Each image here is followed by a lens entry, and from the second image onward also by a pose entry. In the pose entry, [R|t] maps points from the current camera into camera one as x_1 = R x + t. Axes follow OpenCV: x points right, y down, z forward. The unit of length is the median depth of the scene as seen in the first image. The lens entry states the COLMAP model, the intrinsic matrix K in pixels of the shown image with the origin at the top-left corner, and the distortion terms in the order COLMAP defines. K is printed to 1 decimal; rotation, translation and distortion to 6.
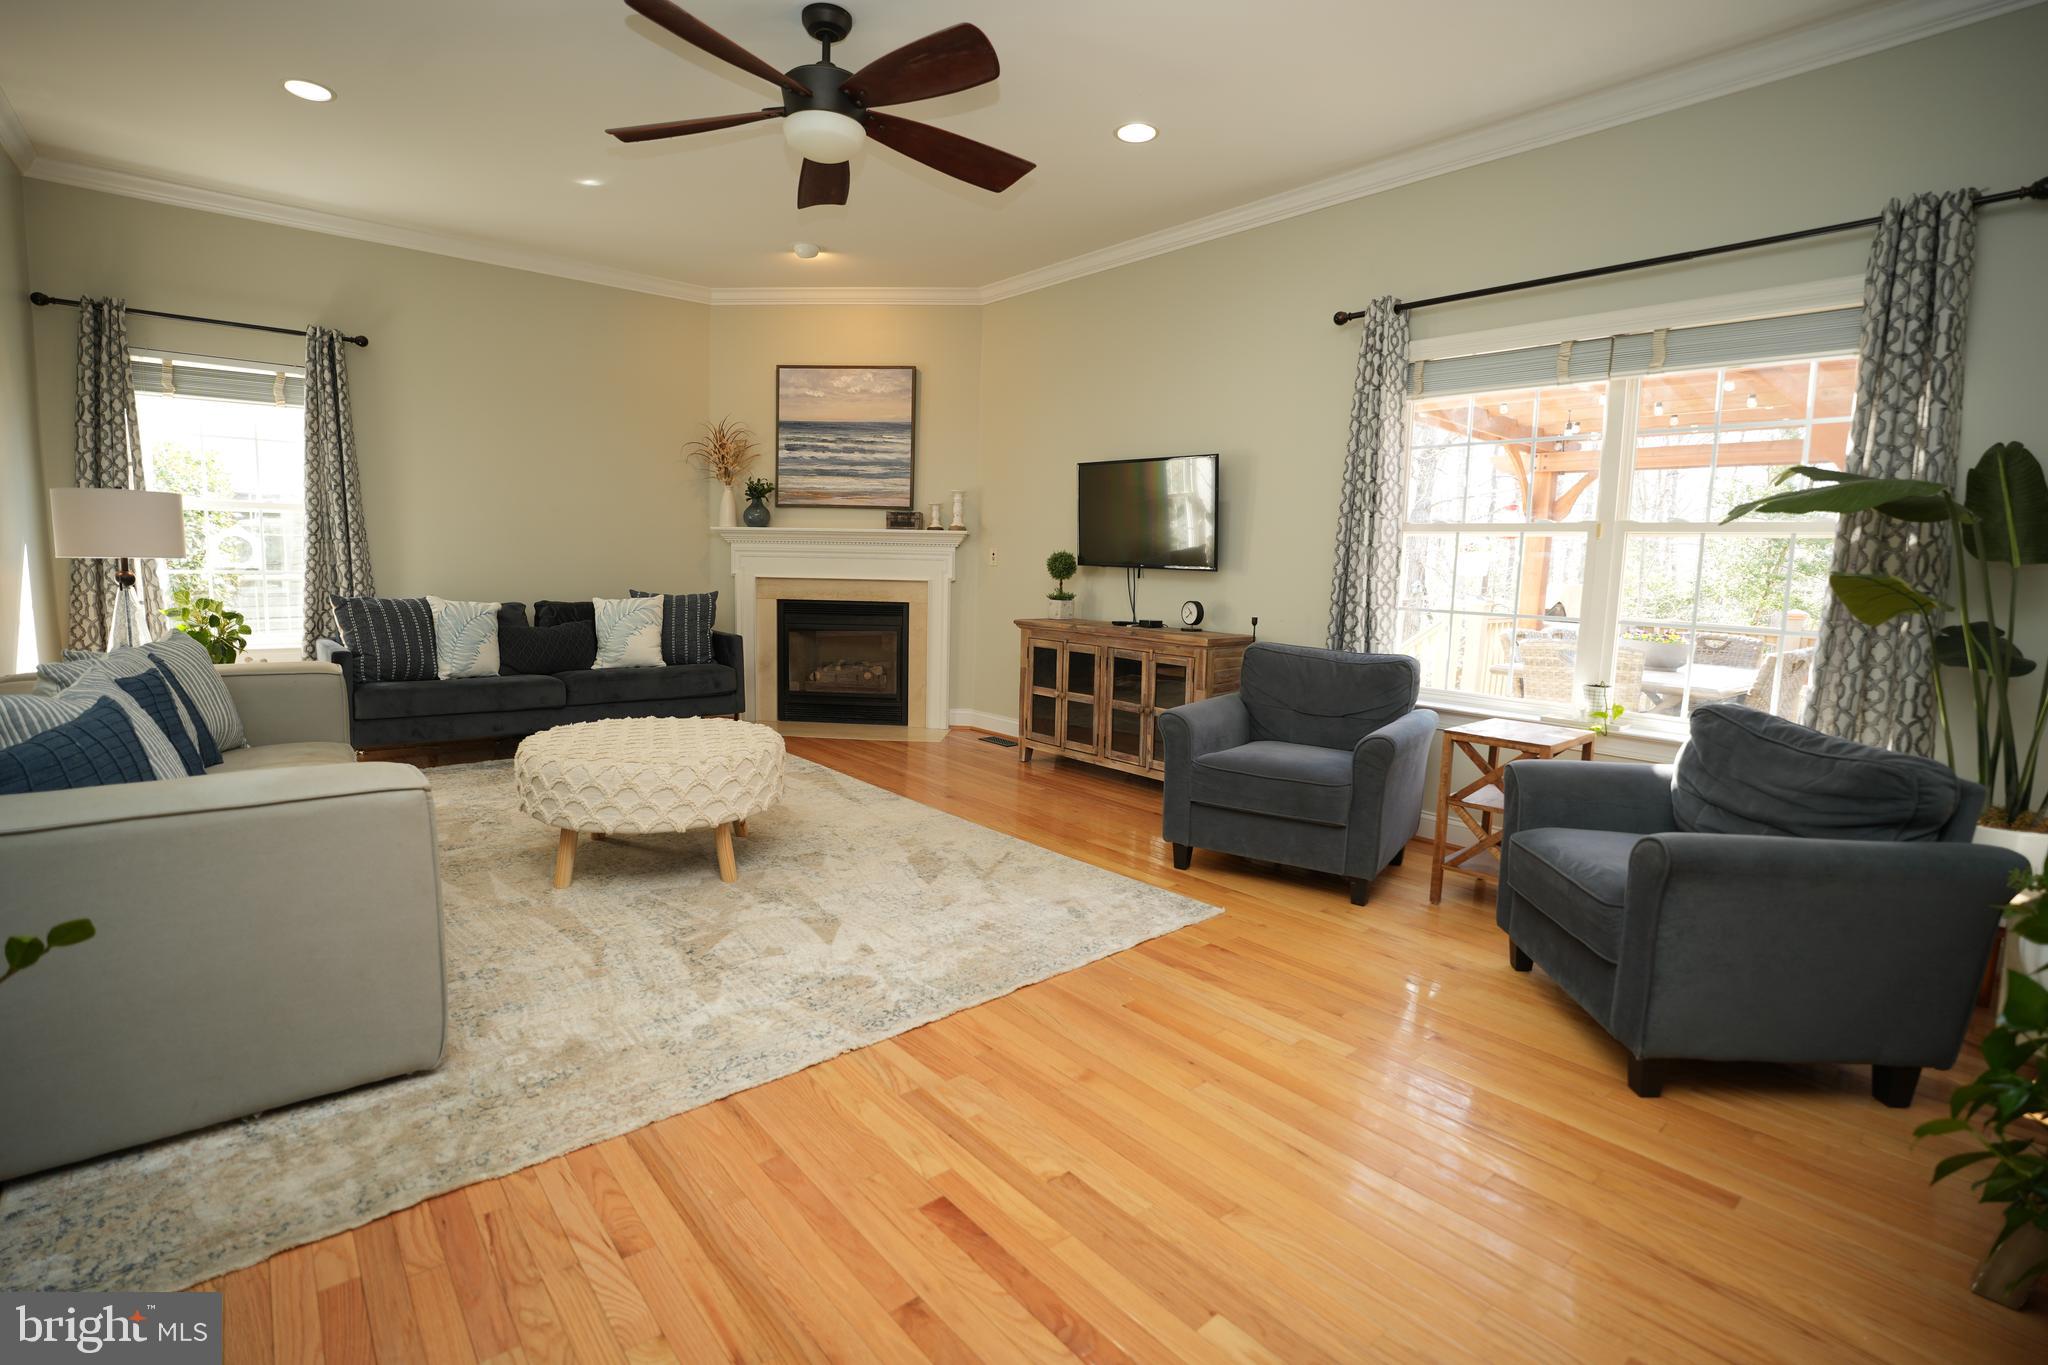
lens RADIAL K [[937.4, 0, 1038.4], [0, 937.4, 684.4], [0, 0, 1]] dist [-0.065830, 0.015977]
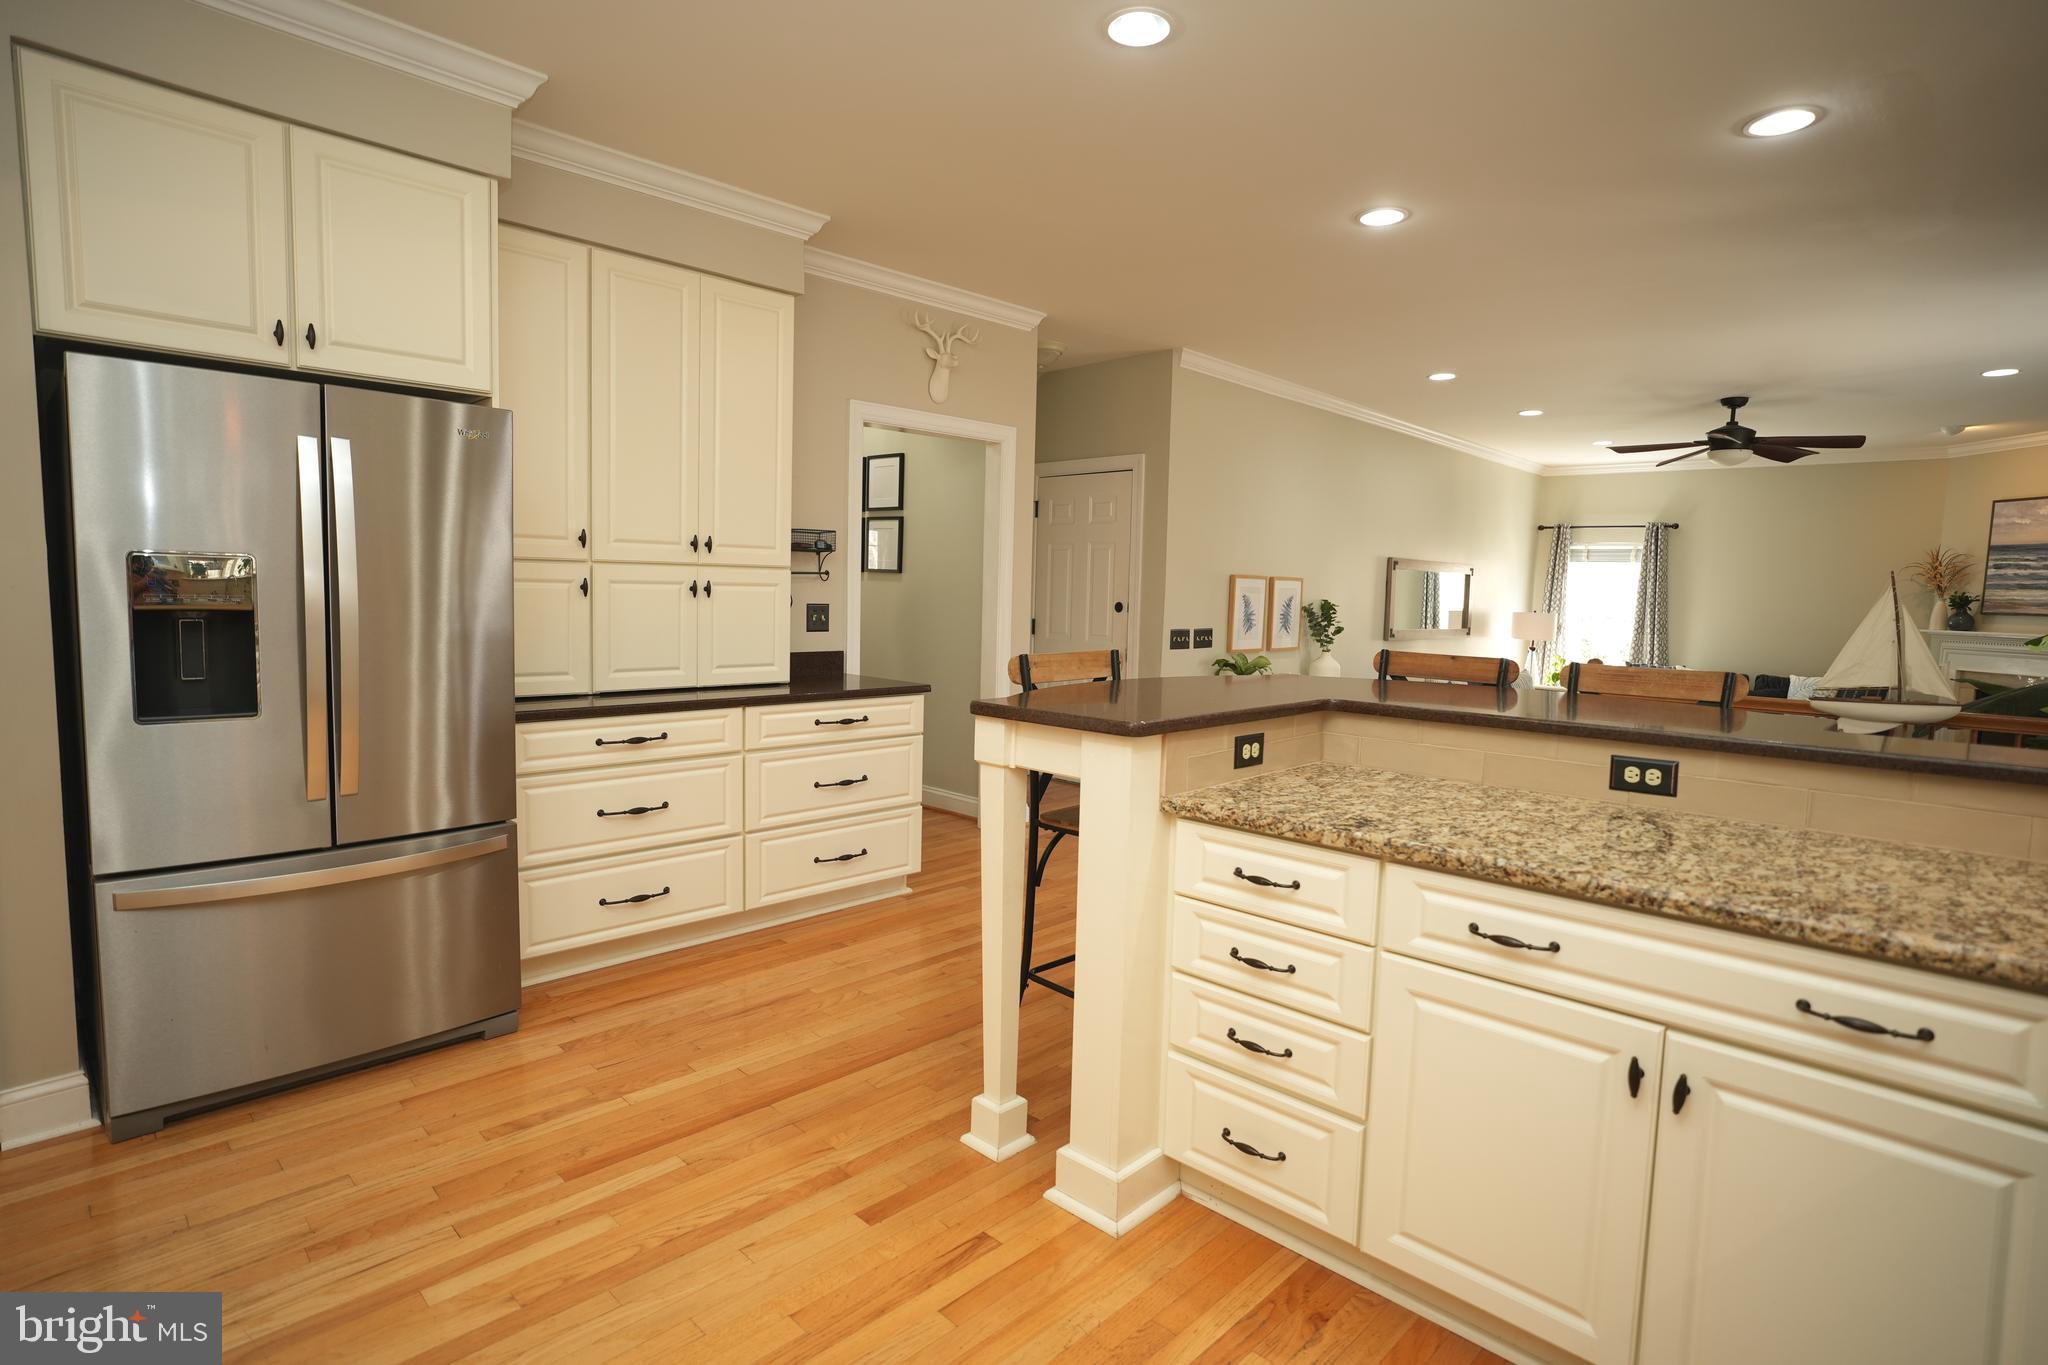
lens RADIAL K [[1041.2, 0, 1008.7], [0, 1041.2, 670.0], [0, 0, 1]] dist [-0.034401, 0.023268]
pose [[0.064624, 0.056701, -0.996298, 1.295977], [-0.159005, 0.986214, 0.045813, 0.028934], [0.985160, 0.155456, 0.072749, -0.454951]]
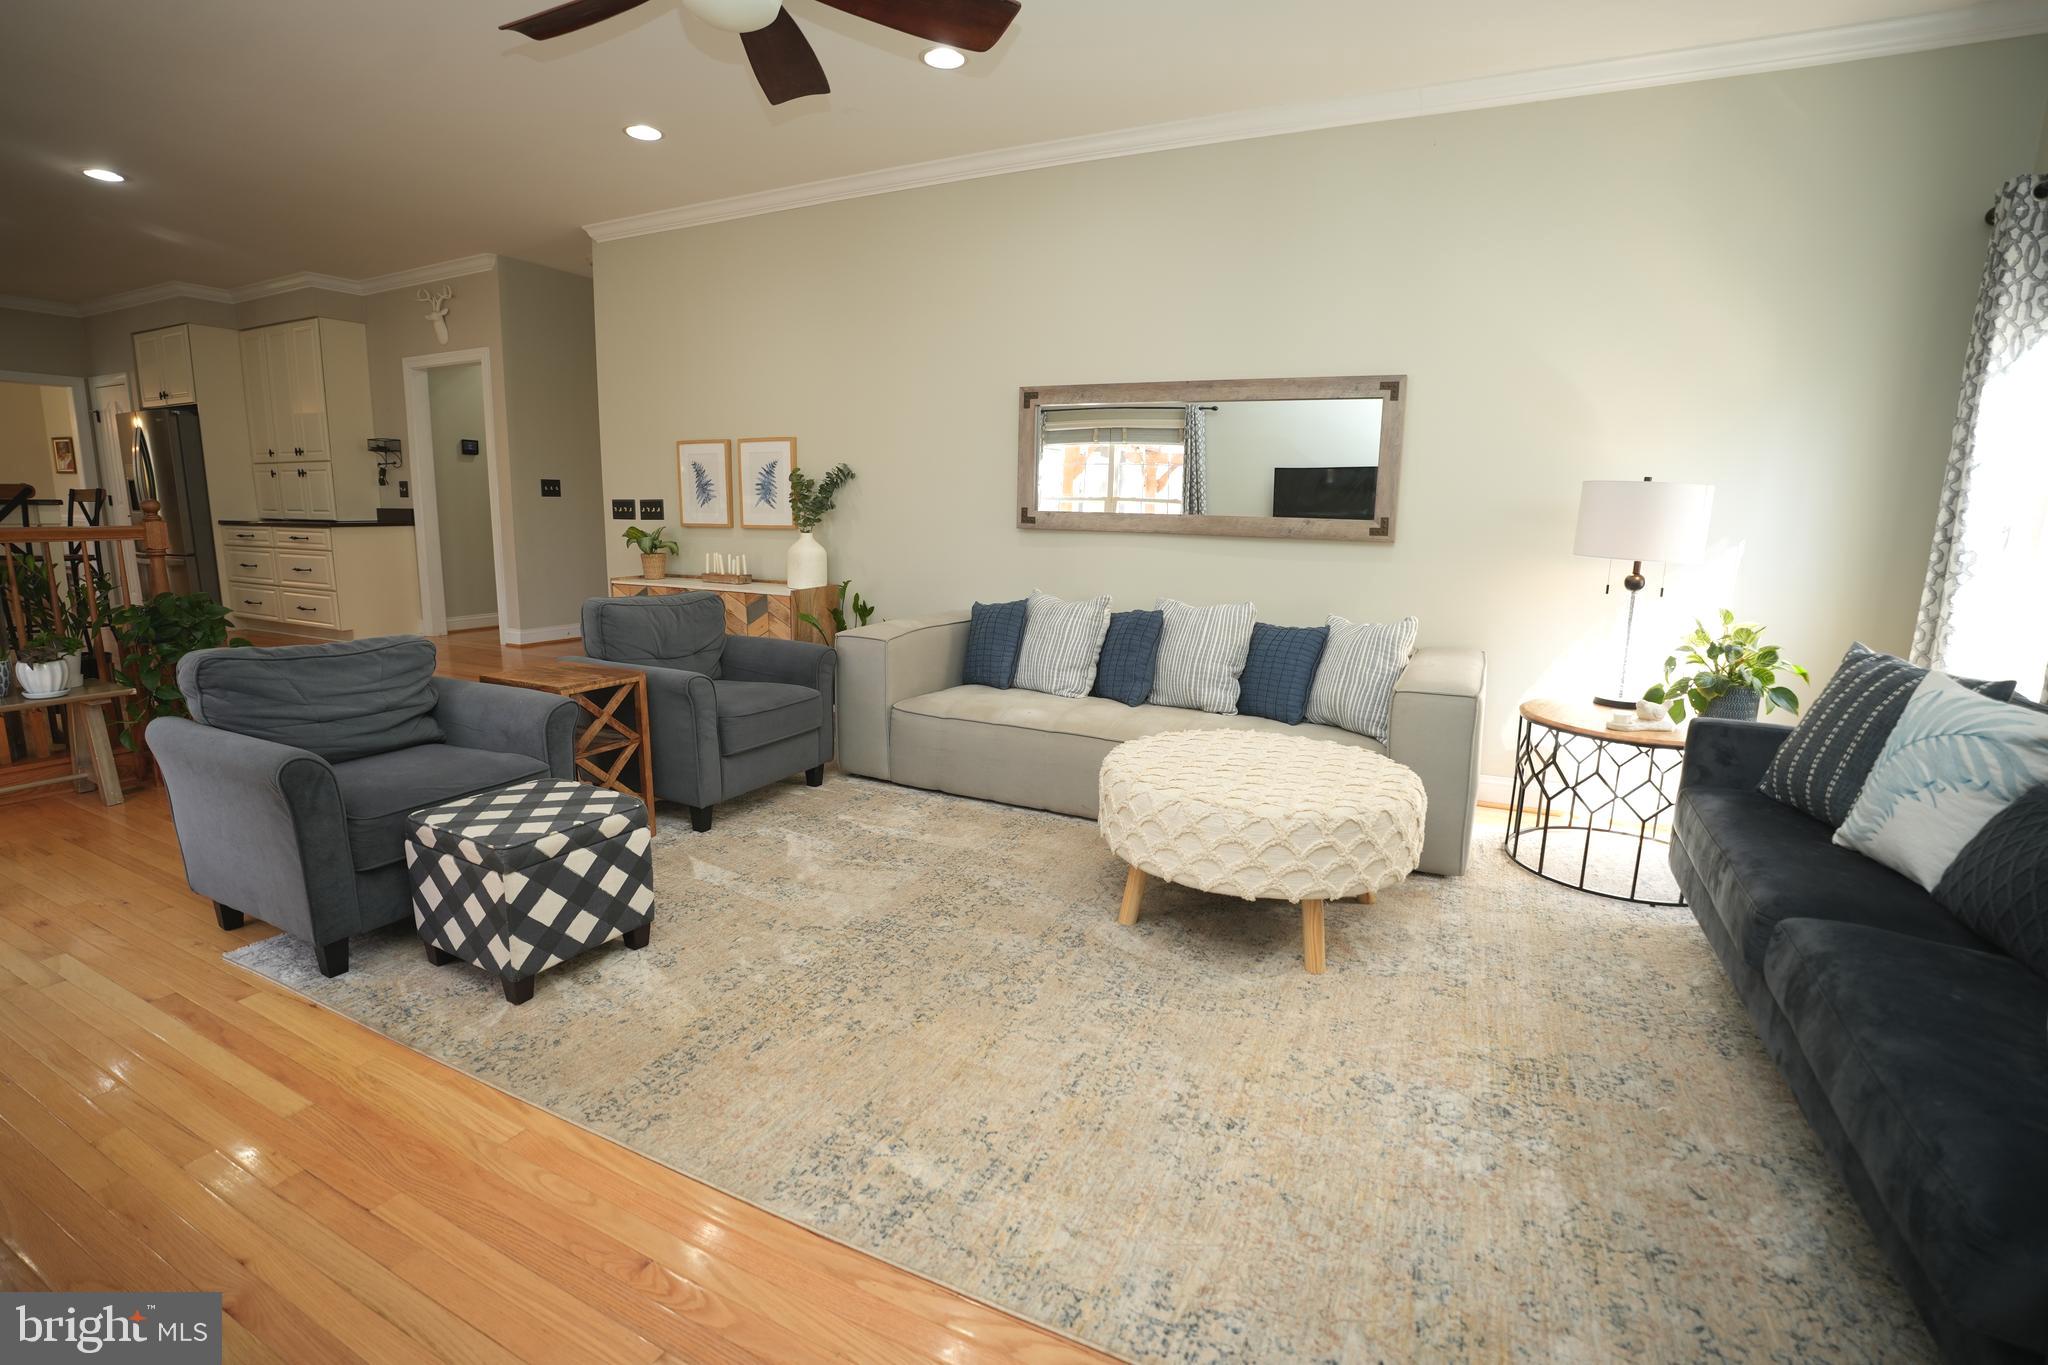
lens RADIAL K [[937.4, 0, 1015.0], [0, 937.4, 683.4], [0, 0, 1]] dist [-0.065830, 0.015977]
pose [[-0.932167, 0.026729, -0.361041, -0.115584], [-0.088809, 0.949916, 0.299620, -0.187210], [0.350967, 0.311360, -0.883107, 1.264600]]
